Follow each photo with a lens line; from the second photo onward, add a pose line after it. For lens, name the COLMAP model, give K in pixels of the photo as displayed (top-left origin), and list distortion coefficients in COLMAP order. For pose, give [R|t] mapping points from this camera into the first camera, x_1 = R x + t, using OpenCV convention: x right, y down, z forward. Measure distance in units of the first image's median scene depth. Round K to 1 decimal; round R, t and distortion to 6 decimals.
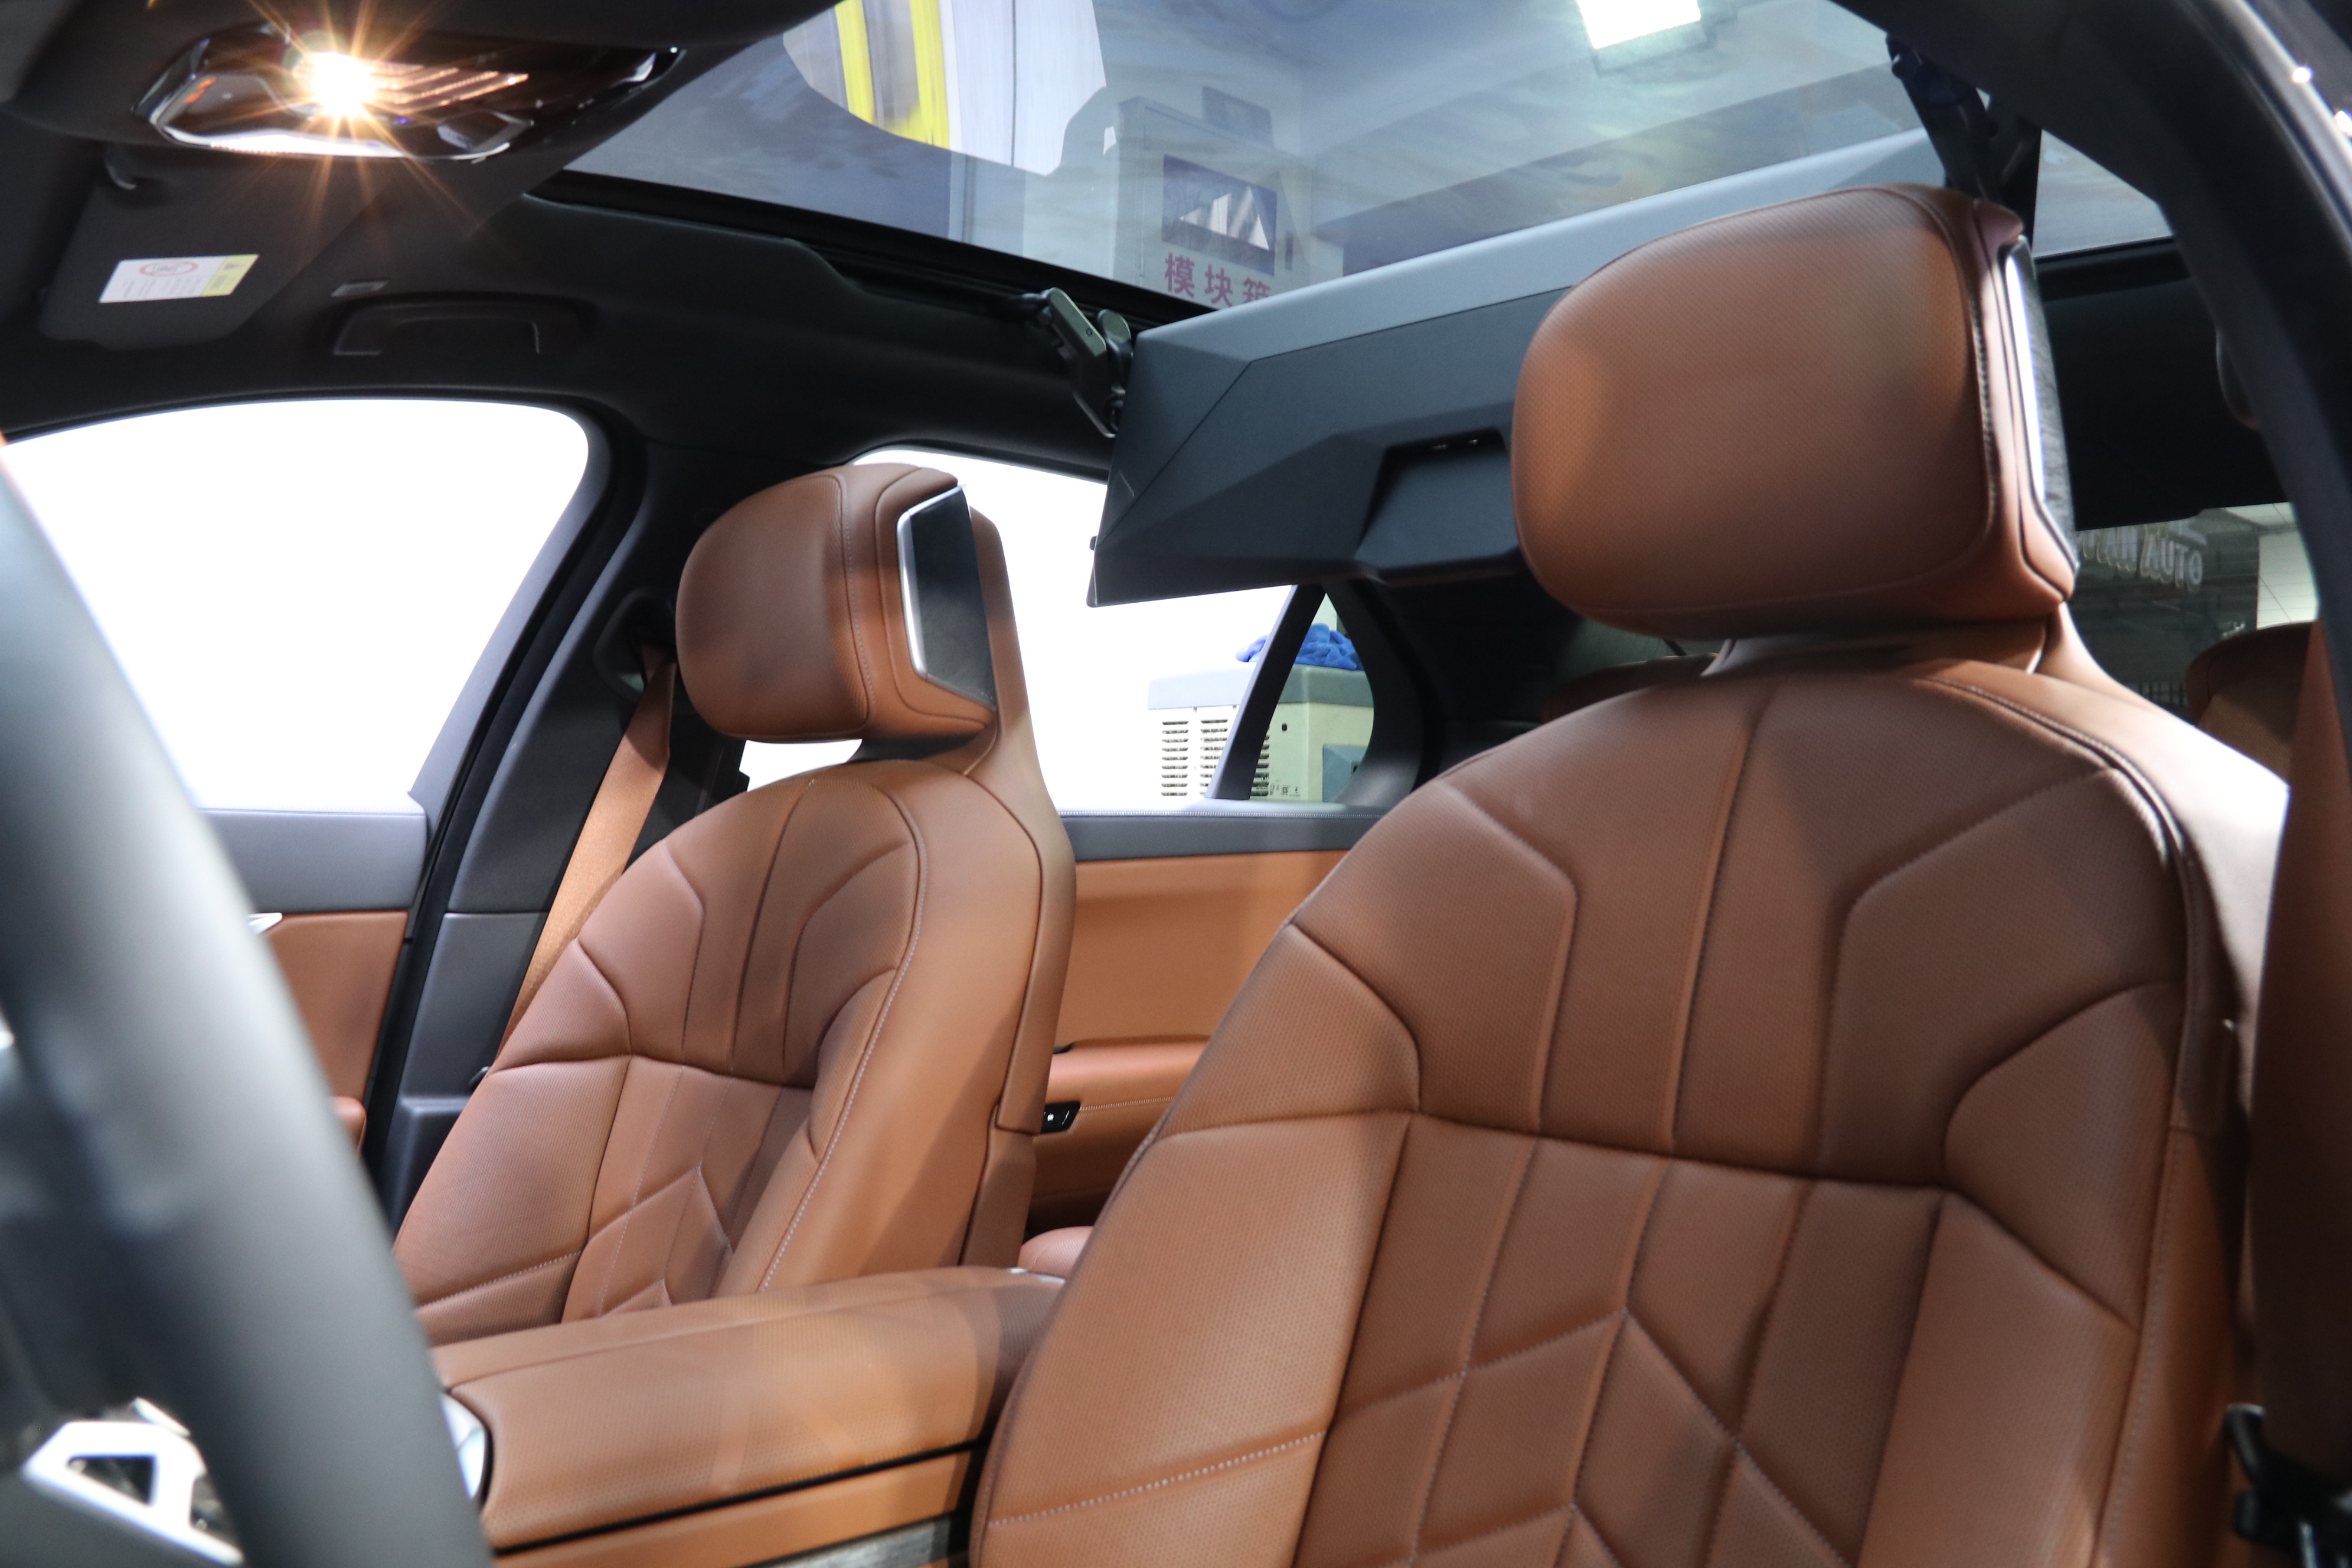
lens RADIAL K [[1963.9, 0, 1148.7], [0, 1963.9, 781.8], [0, 0, 1]] dist [-0.182249, 0.154298]
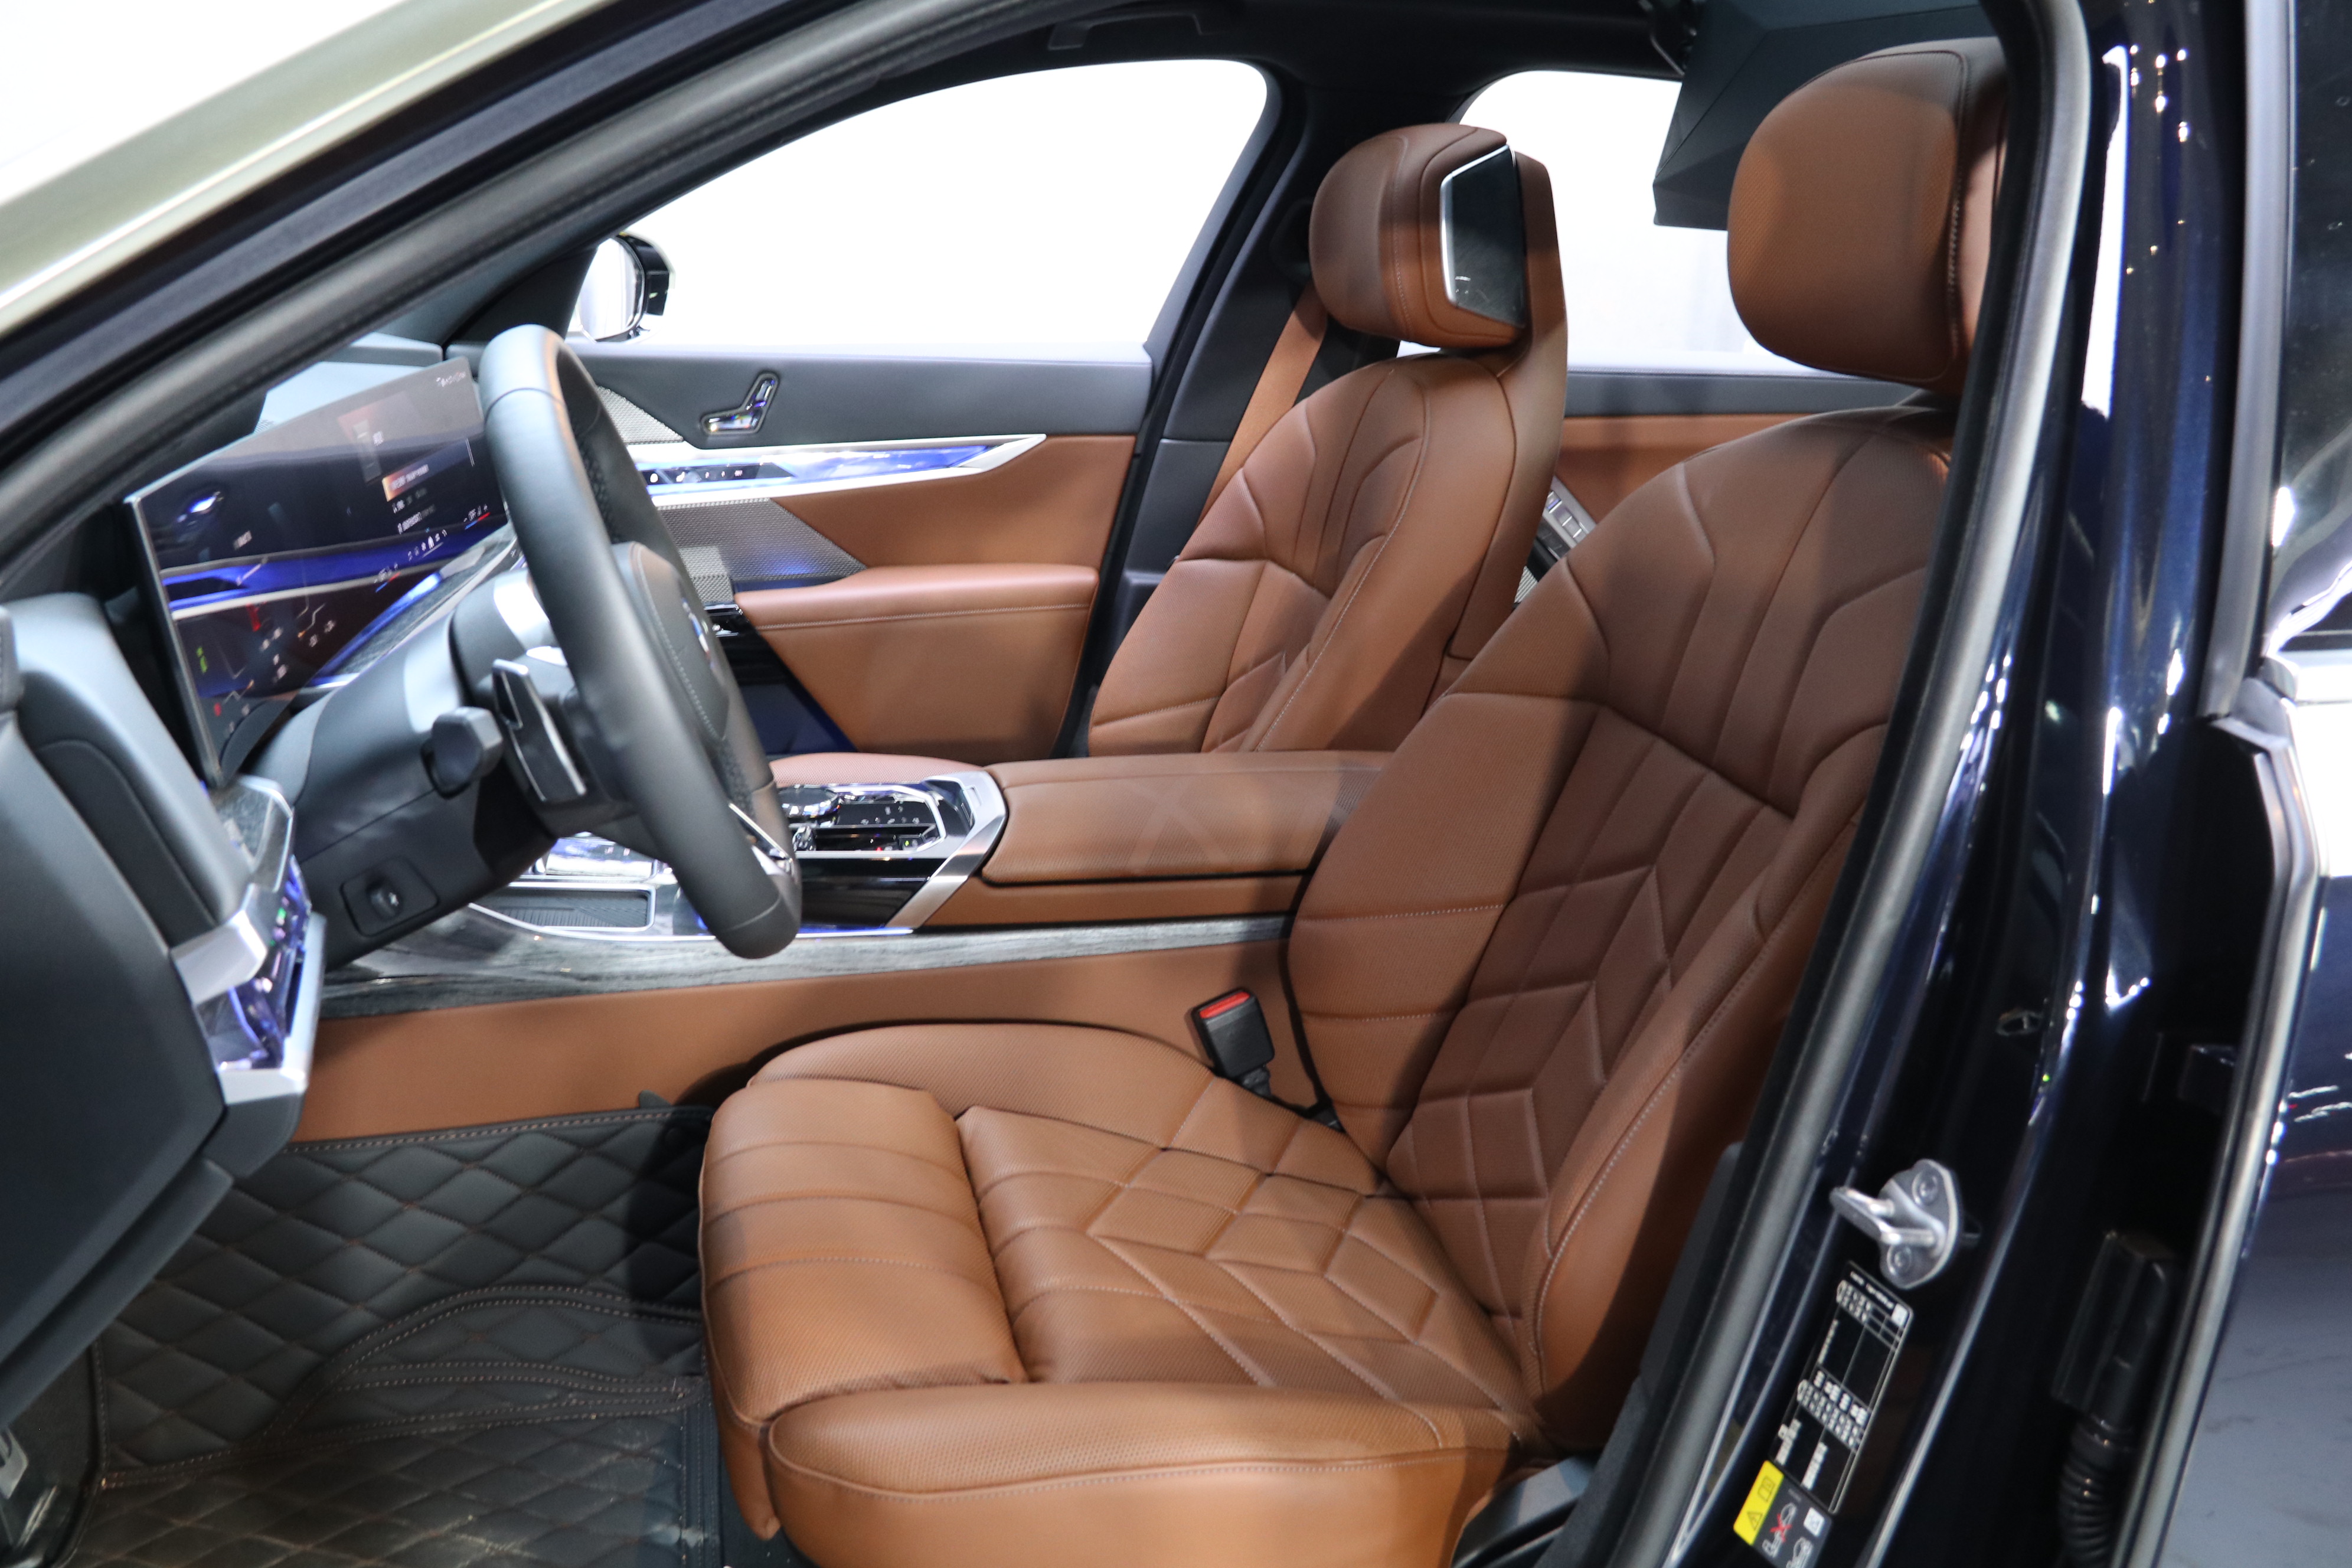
lens RADIAL K [[1963.9, 0, 1148.7], [0, 1963.9, 781.8], [0, 0, 1]] dist [-0.182249, 0.154298]
pose [[0.870515, 0.161091, -0.465031, 0.327490], [-0.011711, 0.951424, 0.307660, -0.133515], [0.492003, -0.262376, 0.830116, -0.230237]]
